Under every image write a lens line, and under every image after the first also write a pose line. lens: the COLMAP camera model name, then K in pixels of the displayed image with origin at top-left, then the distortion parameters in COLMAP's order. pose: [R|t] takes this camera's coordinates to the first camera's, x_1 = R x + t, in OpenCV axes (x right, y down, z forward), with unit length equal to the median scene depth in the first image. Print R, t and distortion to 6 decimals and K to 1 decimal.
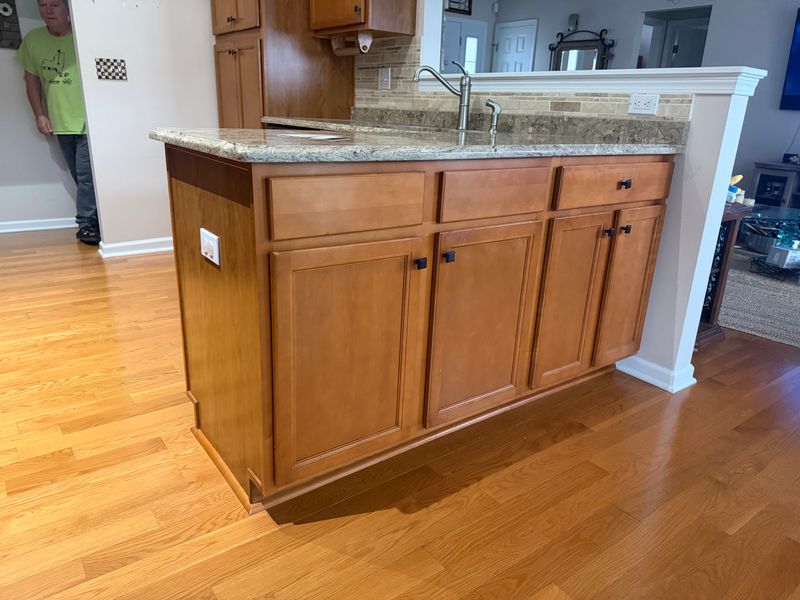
lens RADIAL K [[562.9, 0, 401.3], [0, 562.9, 299.8], [0, 0, 1]] dist [0.024077, -0.023668]
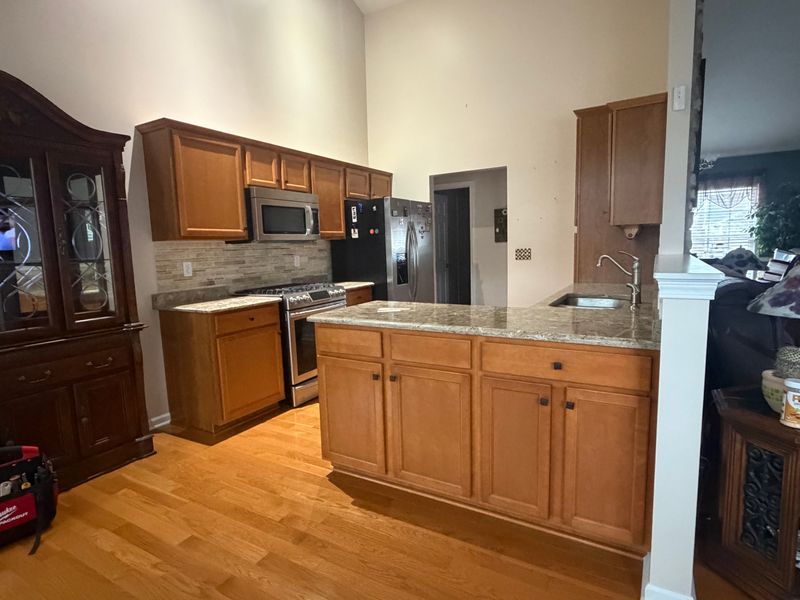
lens RADIAL K [[456.6, 0, 400.4], [0, 456.6, 300.6], [0, 0, 1]] dist [-0.008888, 0.000042]
pose [[0.382836, 0.065538, -0.921489, 1.245757], [-0.258005, 0.965375, -0.038530, -0.232247], [0.887057, 0.252499, 0.386489, 0.318989]]
